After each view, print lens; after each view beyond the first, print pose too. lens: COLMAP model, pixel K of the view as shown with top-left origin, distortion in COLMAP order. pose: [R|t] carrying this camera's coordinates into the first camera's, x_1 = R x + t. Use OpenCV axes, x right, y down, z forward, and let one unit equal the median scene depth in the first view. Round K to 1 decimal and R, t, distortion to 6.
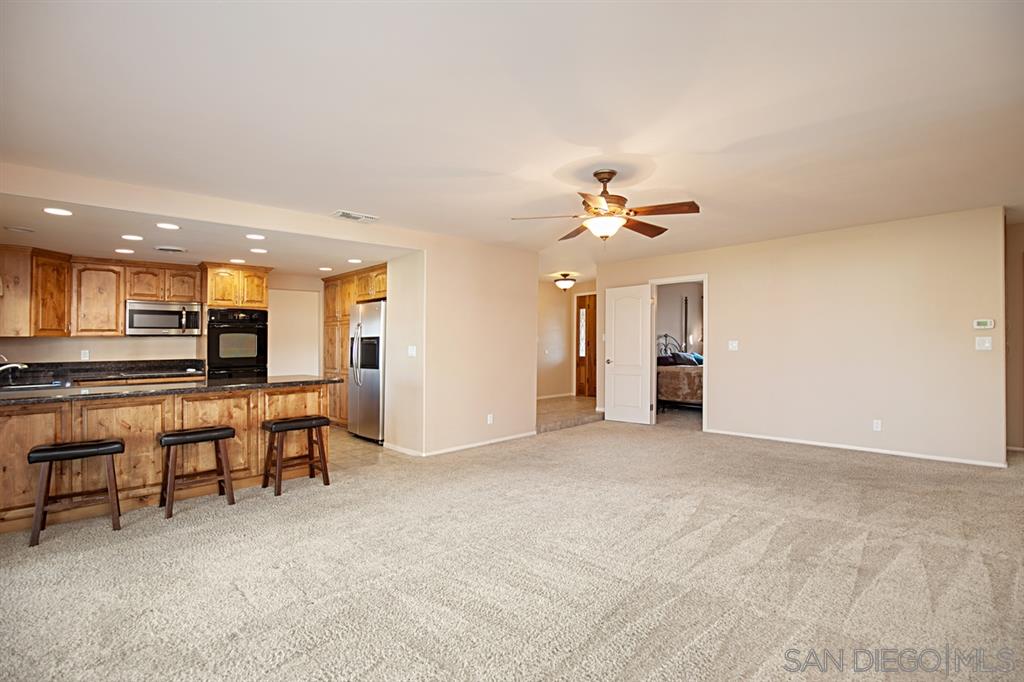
lens RADIAL K [[496.0, 0, 520.0], [0, 496.0, 343.0], [0, 0, 1]] dist [-0.022584, 0.004140]
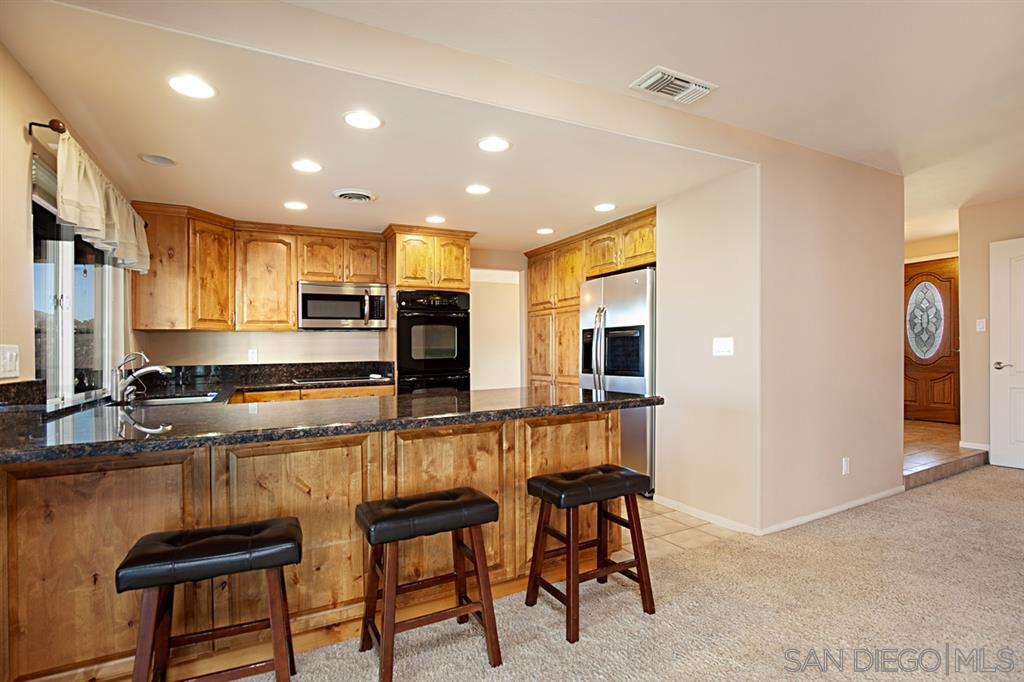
lens RADIAL K [[496.0, 0, 498.9], [0, 496.0, 349.7], [0, 0, 1]] dist [-0.022584, 0.004140]
pose [[0.958523, -0.006848, -0.284931, -0.320295], [0.007616, 0.999970, 0.001589, 0.017864], [0.284912, -0.003694, 0.958547, 0.392118]]
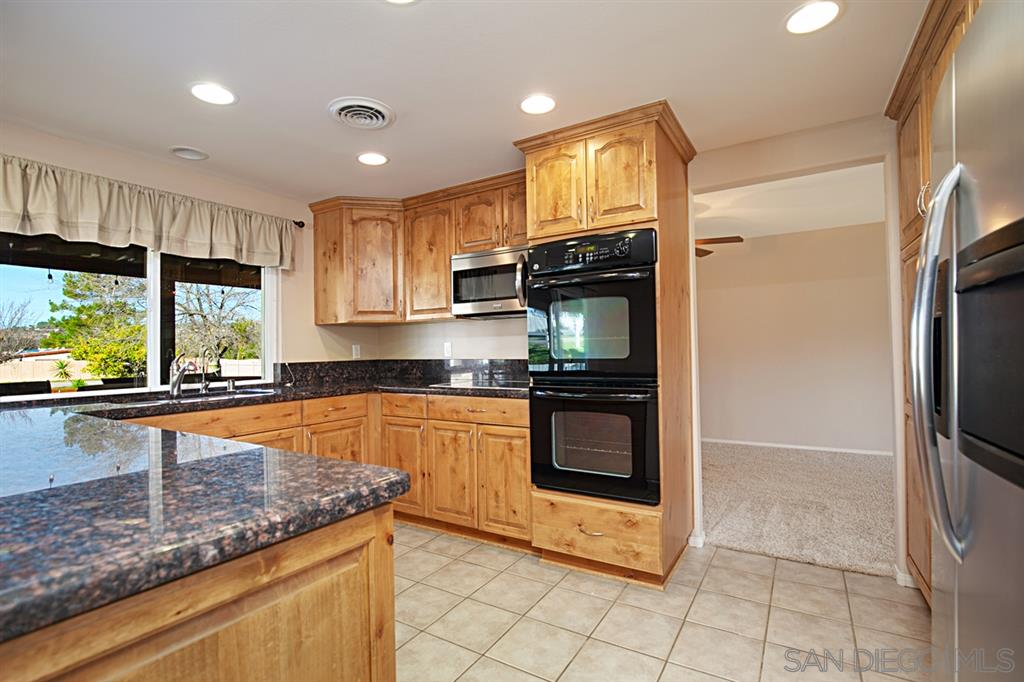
lens RADIAL K [[477.0, 0, 513.9], [0, 477.0, 336.8], [0, 0, 1]] dist [-0.029996, -0.000040]
pose [[0.256023, -0.018016, -0.966503, -0.252183], [0.011459, 0.999813, -0.015602, 0.018813], [0.966603, -0.007080, 0.256182, 0.973279]]
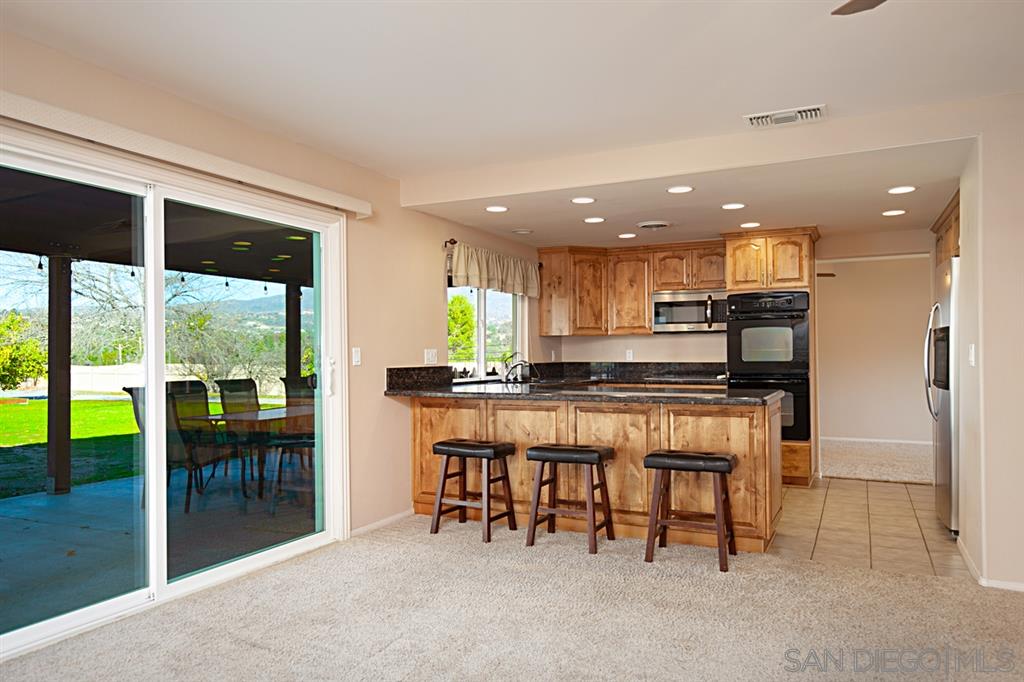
lens RADIAL K [[692.8, 0, 517.4], [0, 692.8, 335.9], [0, 0, 1]] dist [0.017356, -0.002067]
pose [[0.344324, -0.013765, -0.938750, 0.269090], [-0.000383, 0.999890, -0.014802, 0.008249], [0.938851, 0.005456, 0.344281, 0.376884]]
